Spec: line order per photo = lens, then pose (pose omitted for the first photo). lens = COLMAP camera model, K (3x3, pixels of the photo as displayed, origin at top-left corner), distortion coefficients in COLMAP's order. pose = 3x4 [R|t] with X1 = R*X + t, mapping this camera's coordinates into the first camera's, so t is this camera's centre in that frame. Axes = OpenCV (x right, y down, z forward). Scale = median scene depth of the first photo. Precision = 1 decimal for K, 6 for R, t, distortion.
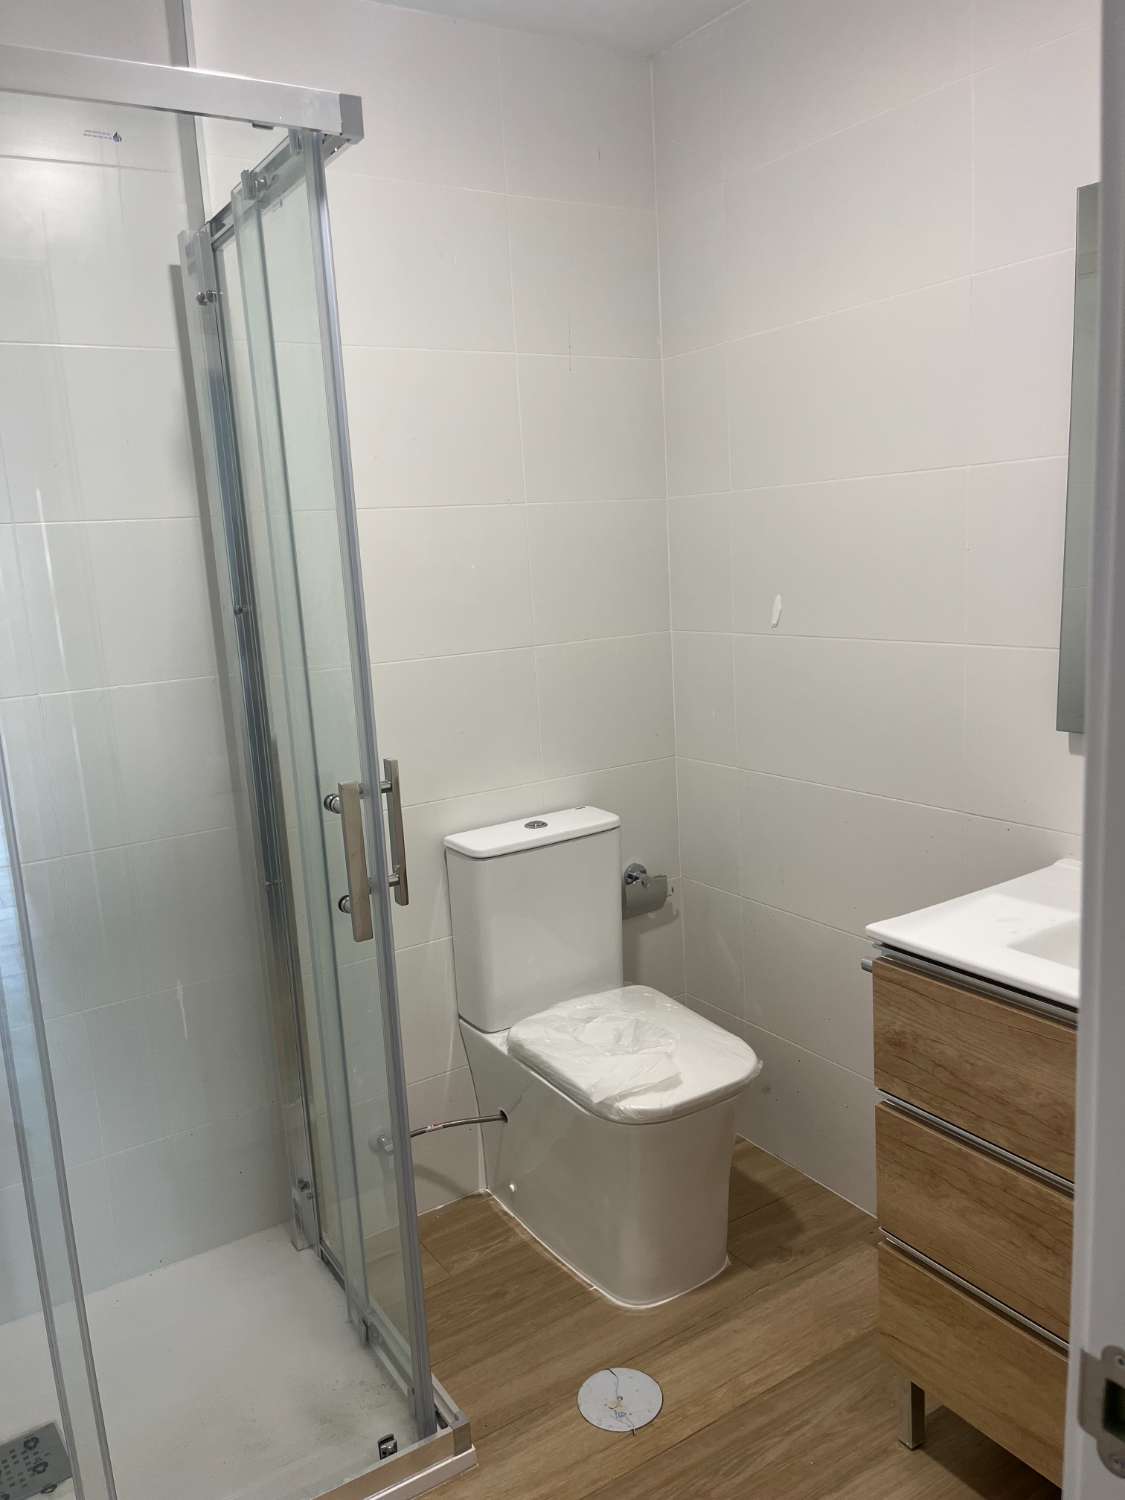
lens RADIAL K [[1129.4, 0, 561.5], [0, 1129.4, 763.6], [0, 0, 1]] dist [0.070476, -0.102631]
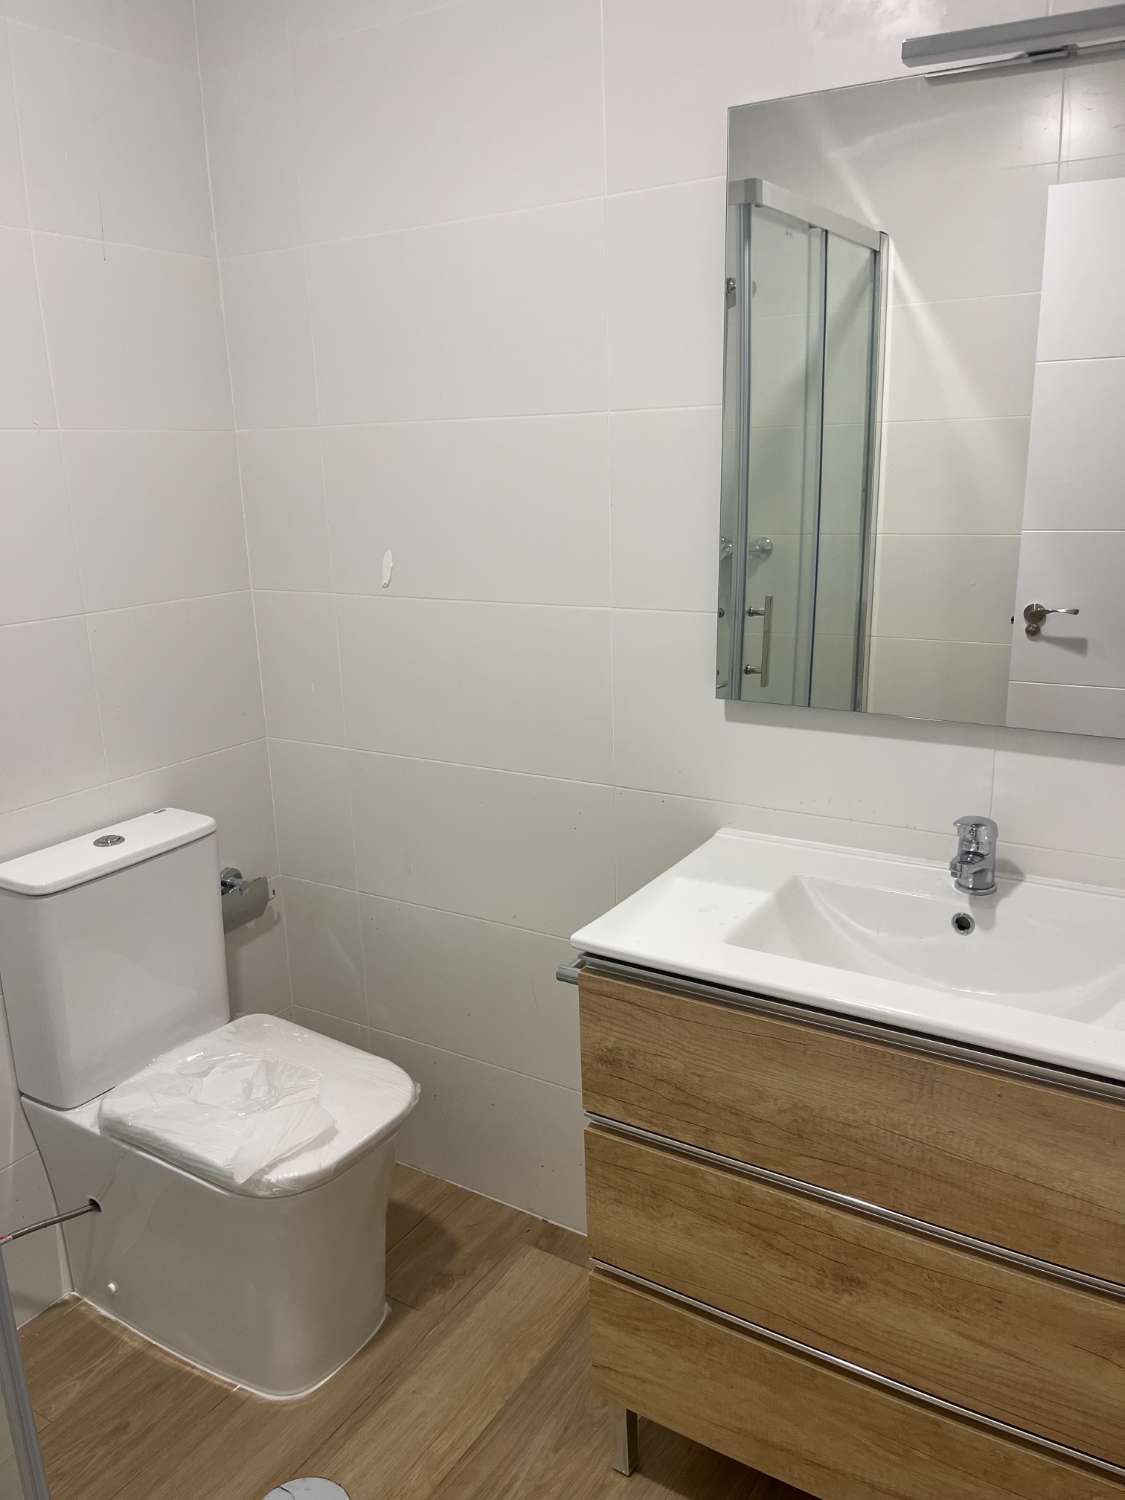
lens RADIAL K [[1147.5, 0, 559.7], [0, 1147.5, 764.5], [0, 0, 1]] dist [0.059763, -0.067863]
pose [[0.908012, -0.080903, 0.411058, -0.078368], [0.059638, 0.996146, 0.064321, -0.039628], [-0.414678, -0.033890, 0.909337, 0.157263]]
